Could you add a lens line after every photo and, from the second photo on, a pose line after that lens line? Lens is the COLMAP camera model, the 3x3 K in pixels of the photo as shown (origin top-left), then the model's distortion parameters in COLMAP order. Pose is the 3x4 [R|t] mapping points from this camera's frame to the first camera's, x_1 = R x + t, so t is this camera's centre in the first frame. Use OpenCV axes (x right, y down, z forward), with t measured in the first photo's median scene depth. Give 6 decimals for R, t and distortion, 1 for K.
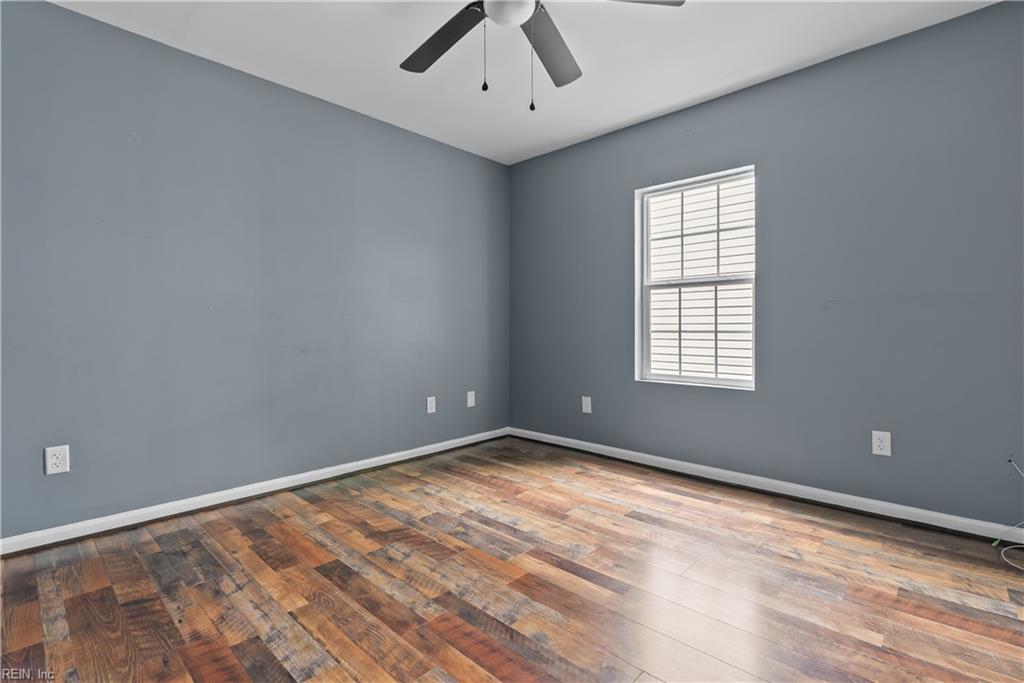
lens RADIAL K [[467.9, 0, 510.7], [0, 467.9, 329.3], [0, 0, 1]] dist [-0.010745, 0.001184]
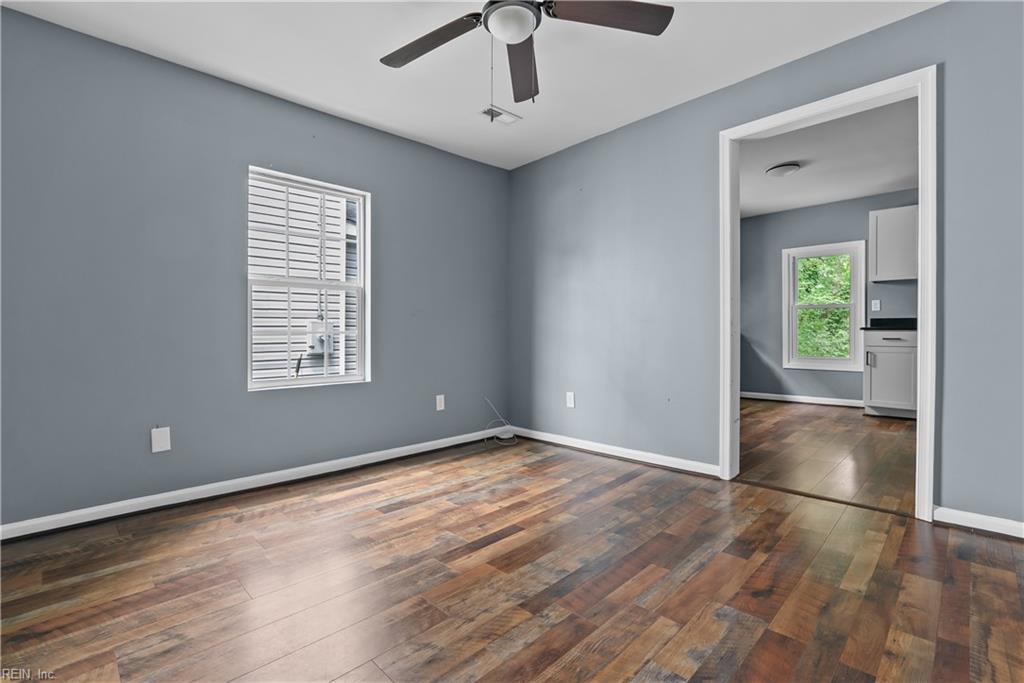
lens RADIAL K [[467.9, 0, 510.7], [0, 467.9, 329.3], [0, 0, 1]] dist [-0.010745, 0.001184]
pose [[0.032691, 0.007709, 0.999436, -0.890236], [0.005968, 0.999951, -0.007909, 0.014322], [-0.999448, 0.006223, 0.032644, 0.816948]]
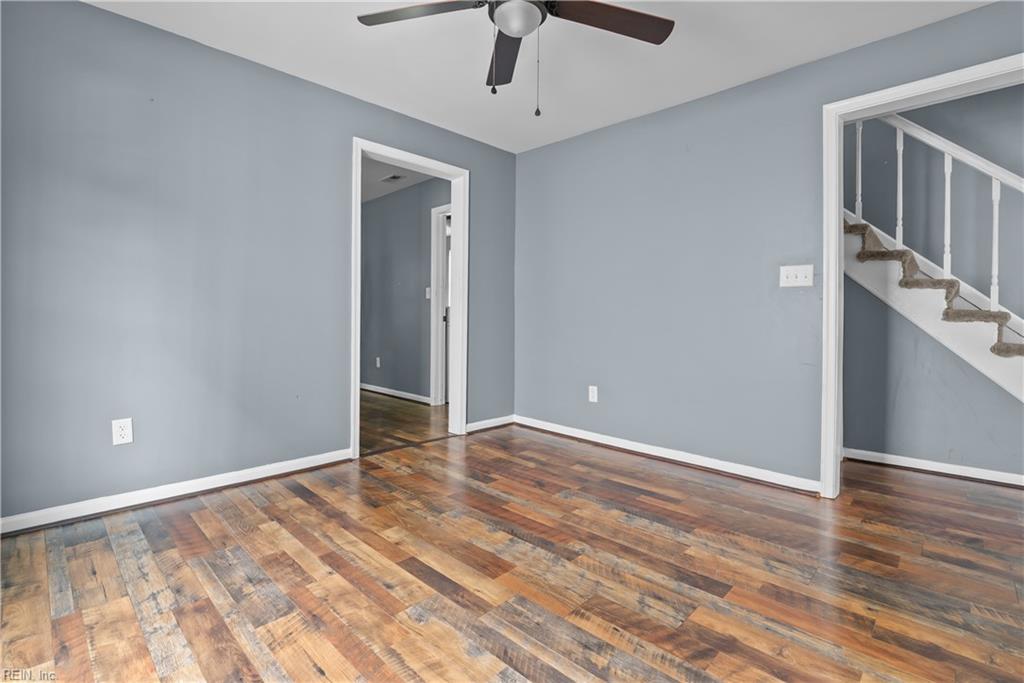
lens RADIAL K [[467.9, 0, 510.7], [0, 467.9, 329.3], [0, 0, 1]] dist [-0.010745, 0.001184]
pose [[-0.999936, -0.008457, 0.007468, 0.001237], [-0.008355, 0.999873, 0.013547, 0.008848], [-0.007582, 0.013484, -0.999880, 1.729473]]
